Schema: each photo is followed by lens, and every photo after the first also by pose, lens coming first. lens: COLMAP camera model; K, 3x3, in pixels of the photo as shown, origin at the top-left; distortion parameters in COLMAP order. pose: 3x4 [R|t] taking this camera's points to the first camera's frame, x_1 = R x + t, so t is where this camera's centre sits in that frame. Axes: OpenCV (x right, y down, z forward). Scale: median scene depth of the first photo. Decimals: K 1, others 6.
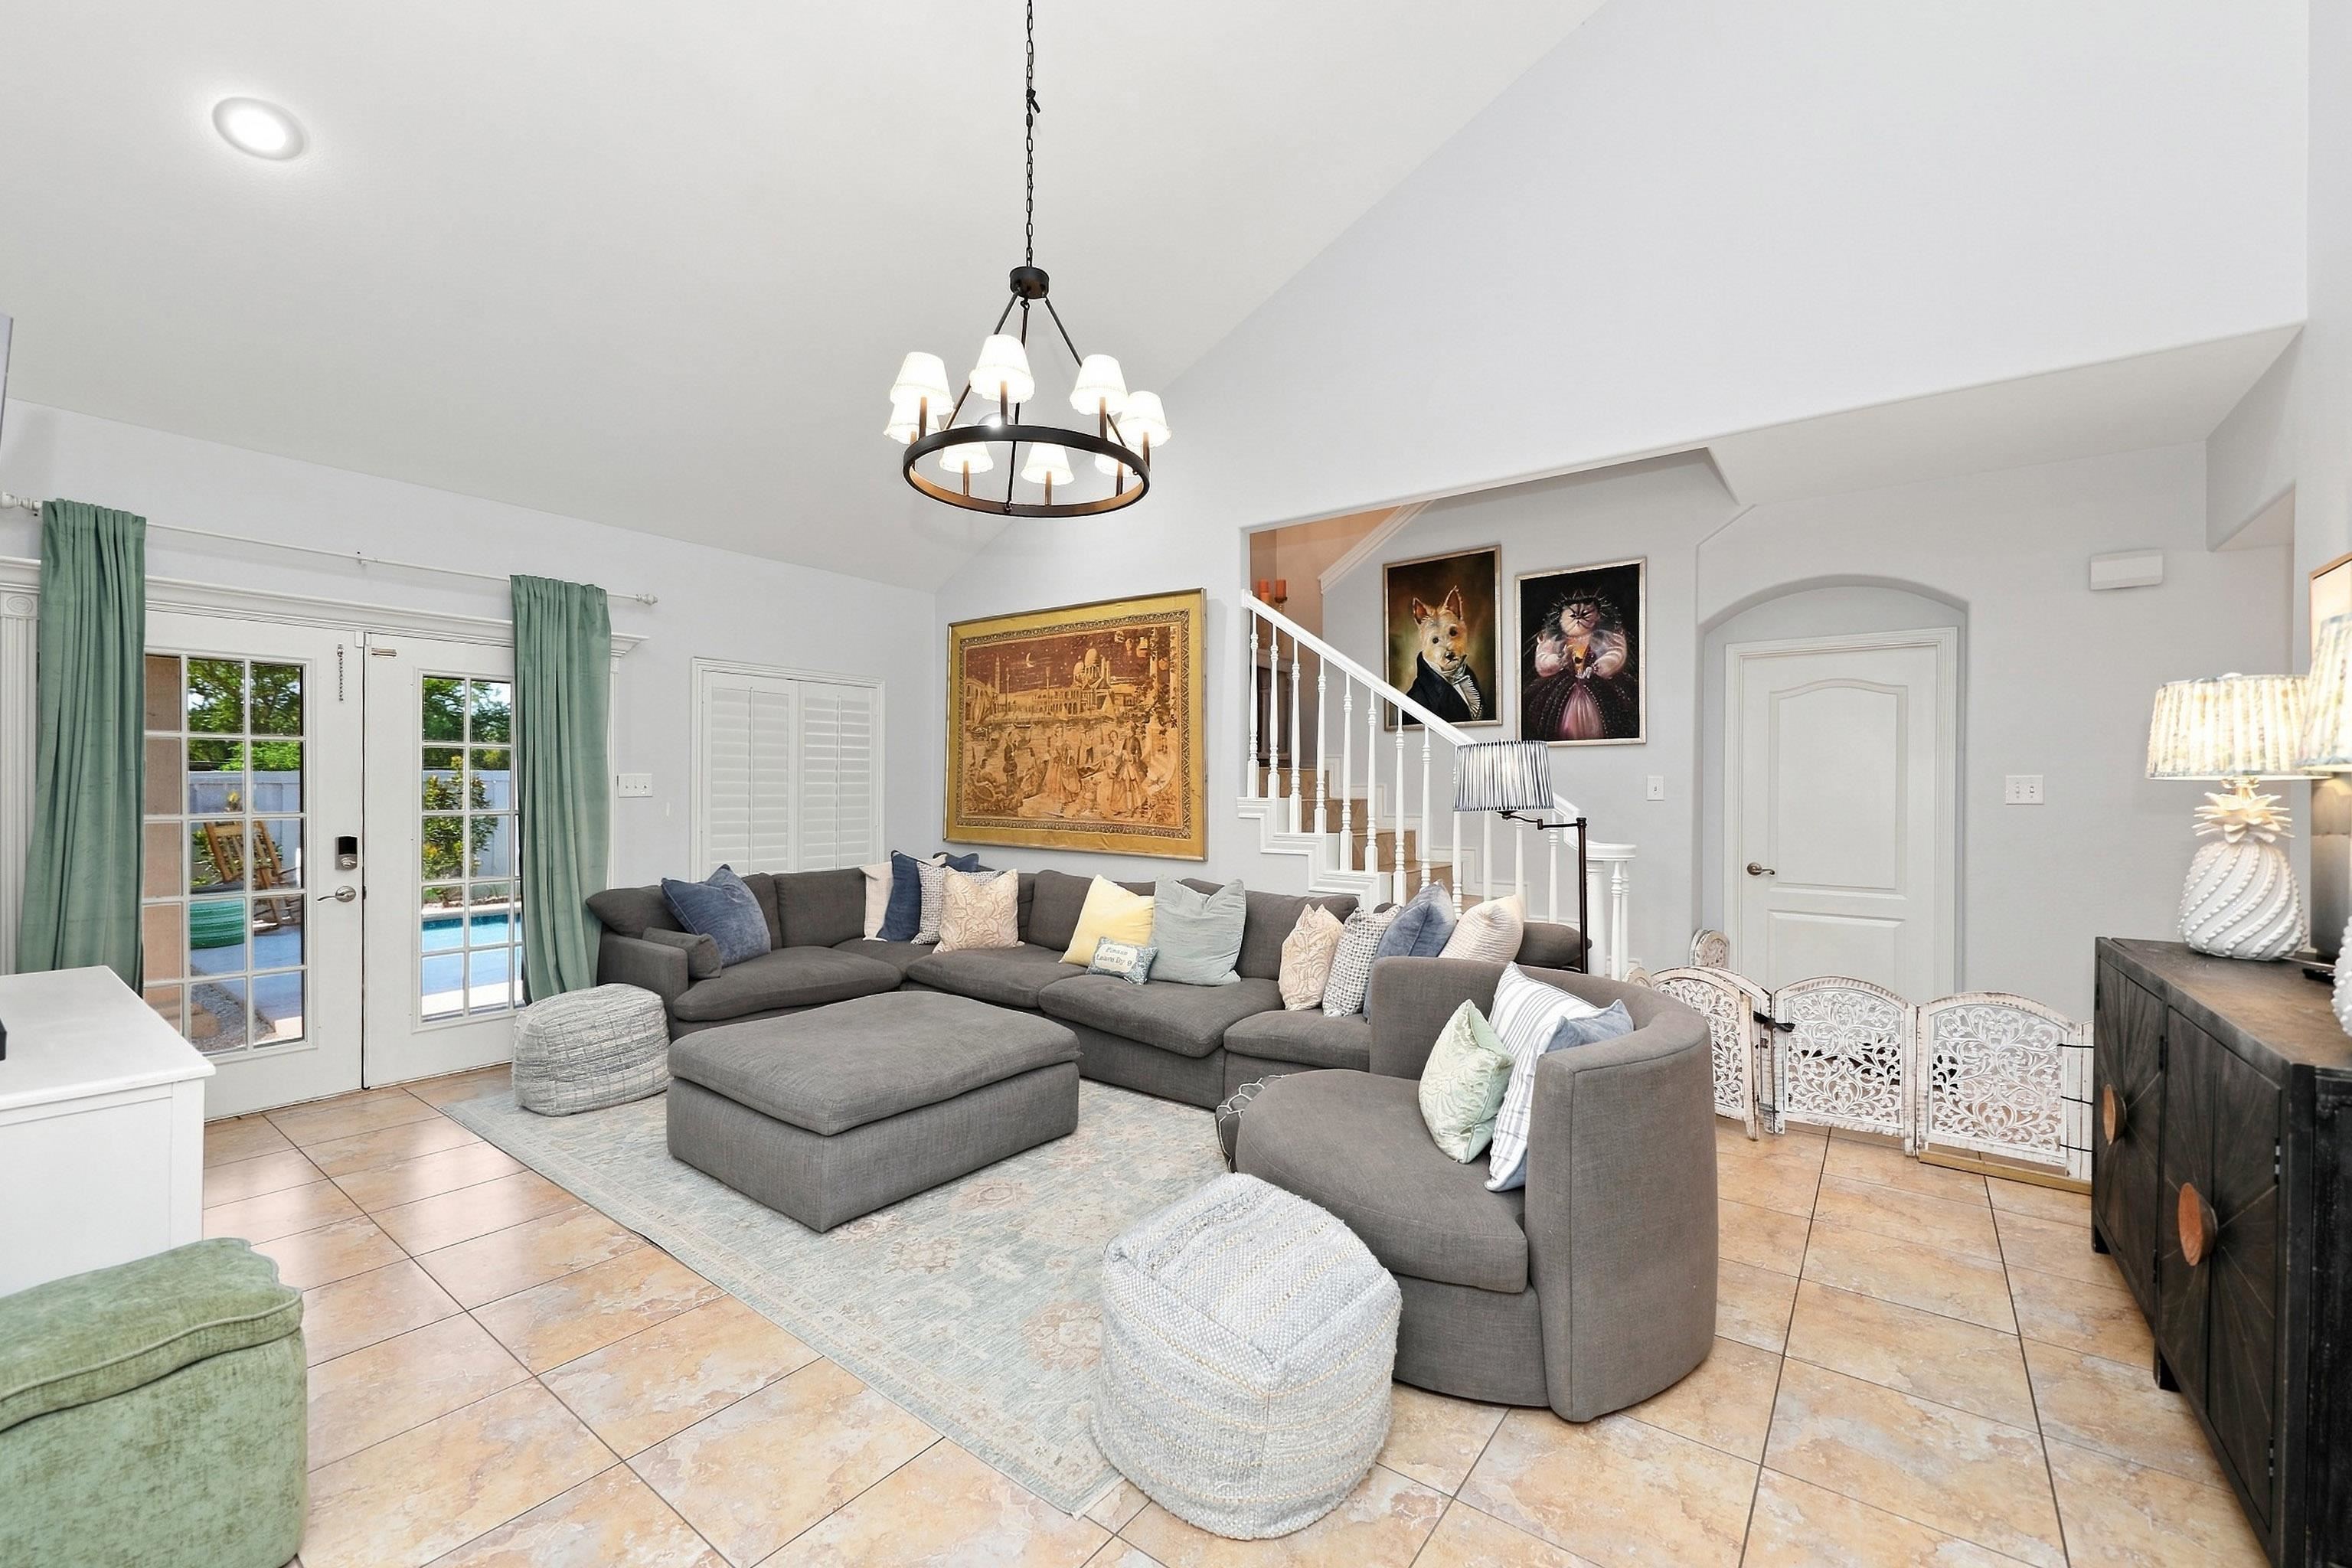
lens RADIAL K [[937.9, 0, 1174.7], [0, 937.9, 792.4], [0, 0, 1]] dist [0.009208, -0.000128]
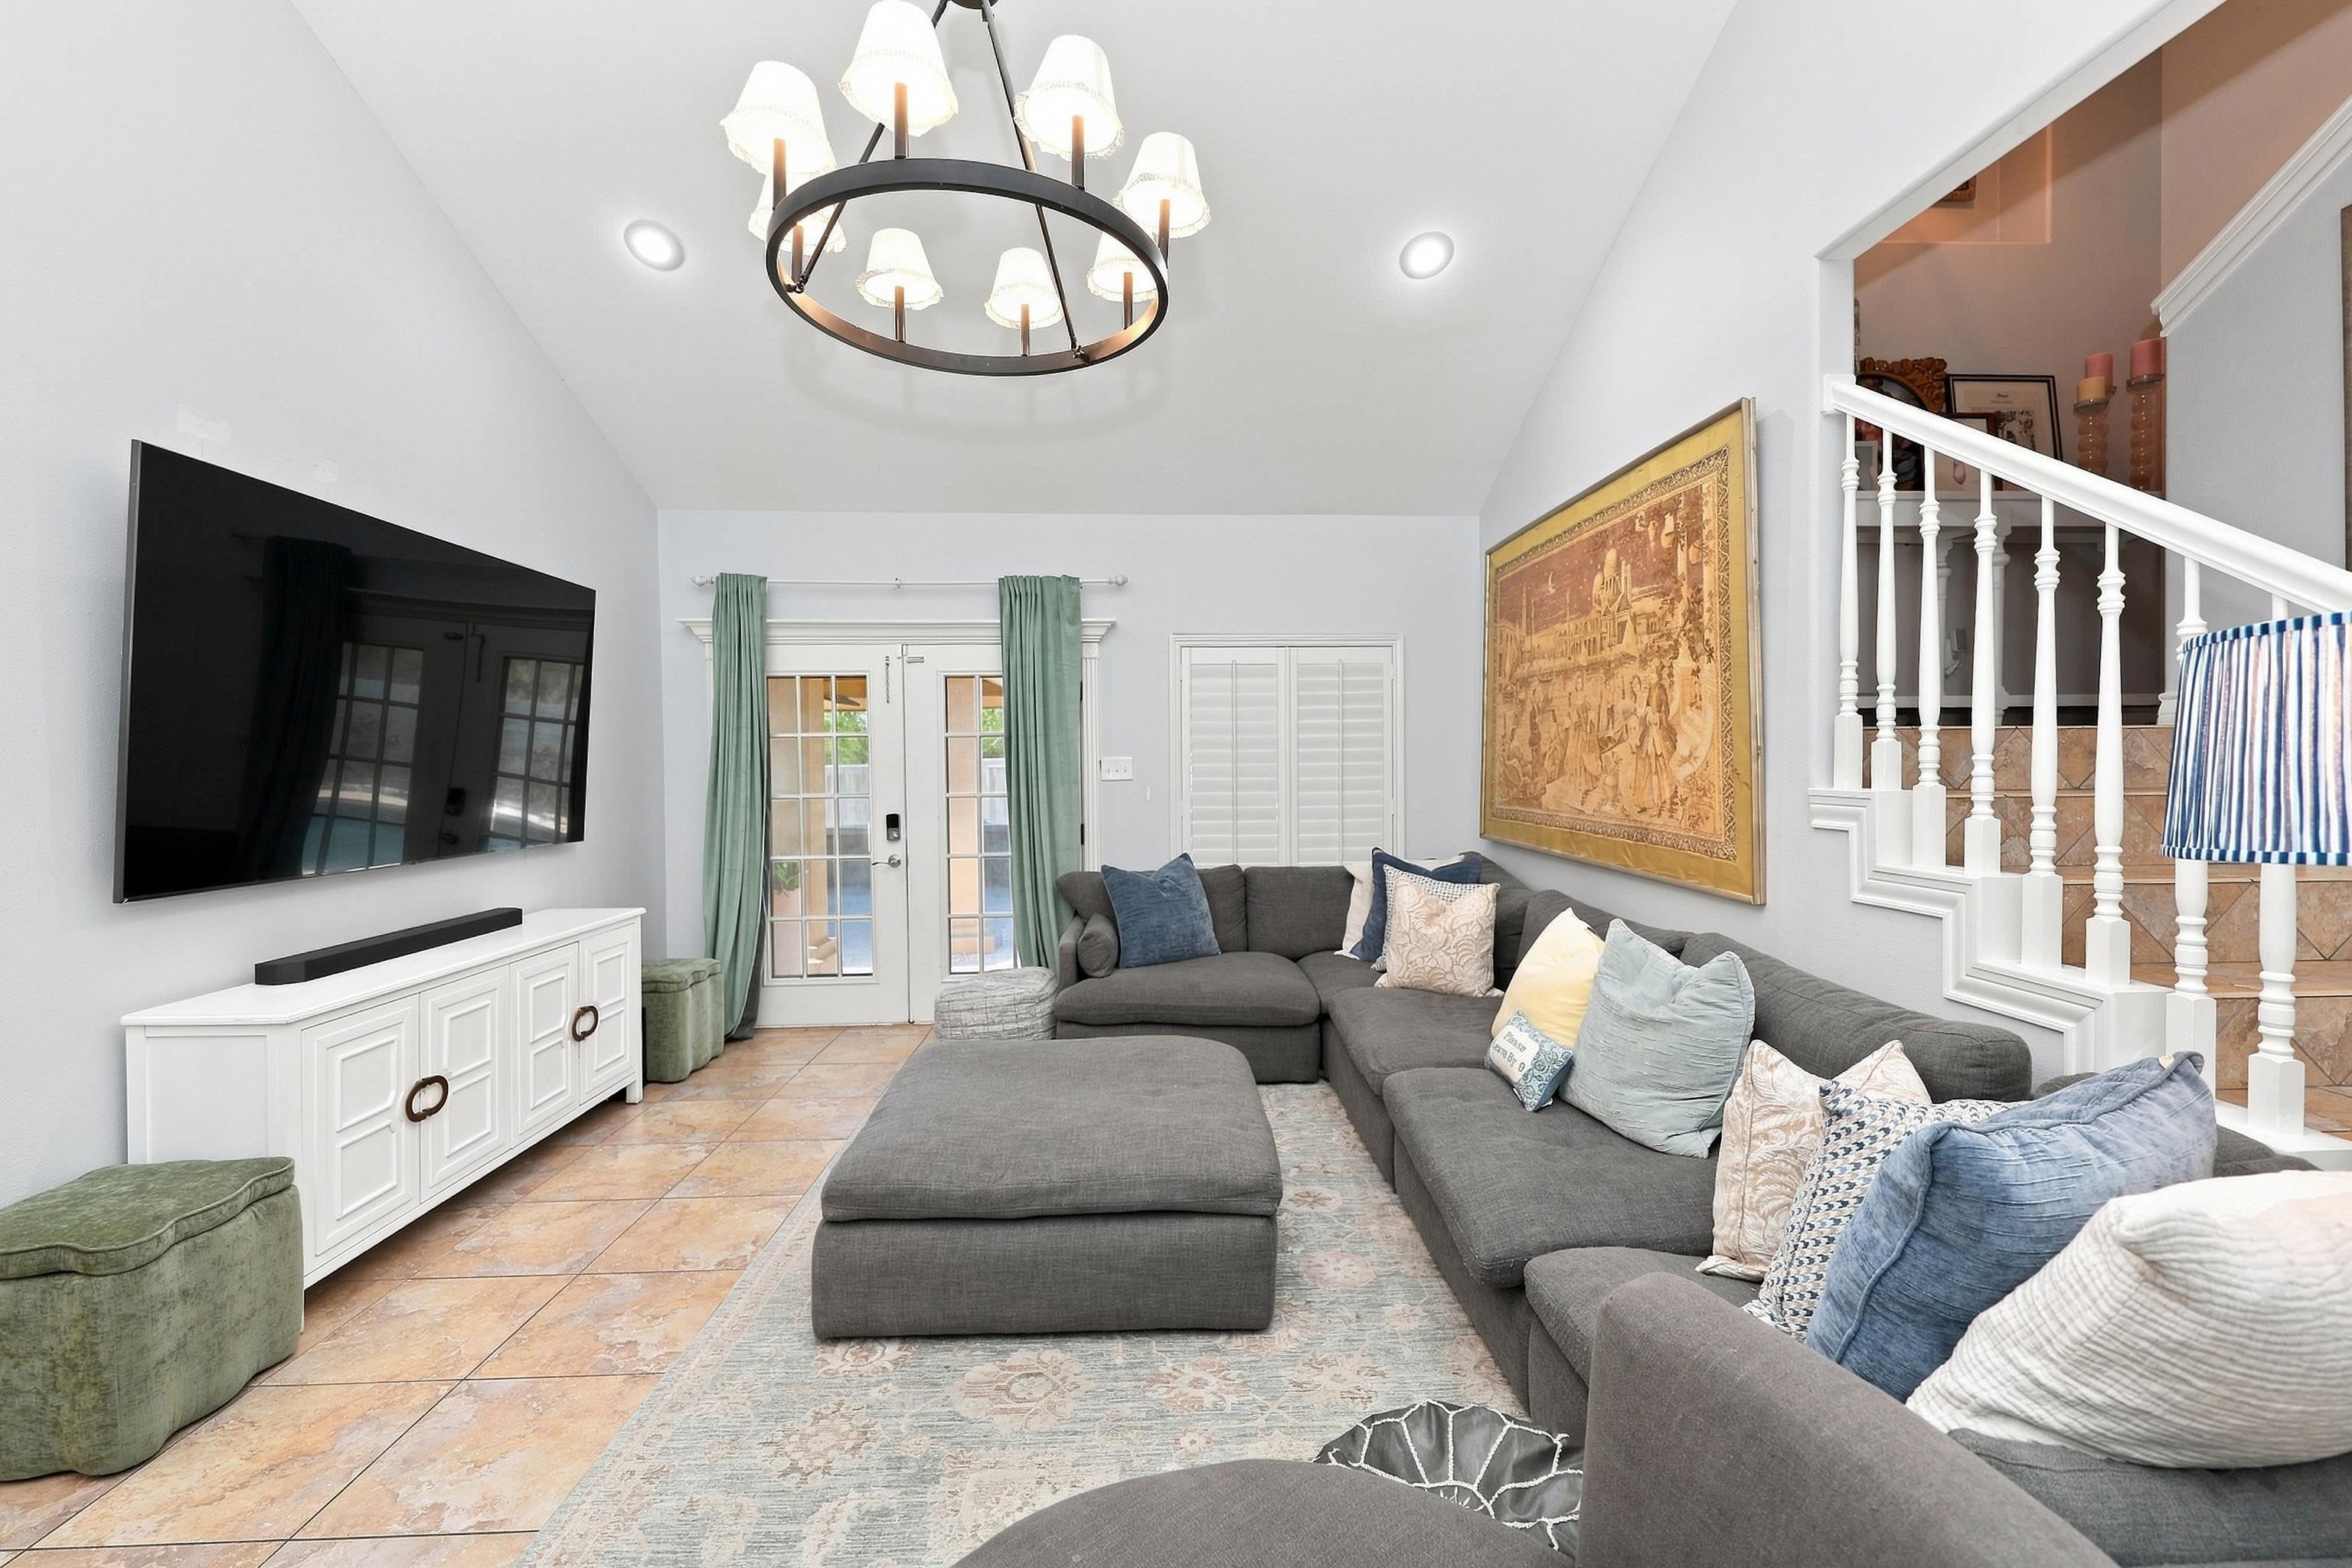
lens RADIAL K [[952.3, 0, 1173.3], [0, 952.3, 777.1], [0, 0, 1]] dist [0.008750, -0.000503]
pose [[0.642262, 0.002174, -0.766482, 0.230736], [0.006516, 0.999944, 0.008296, -0.006666], [0.766458, -0.010323, 0.642212, 0.376532]]
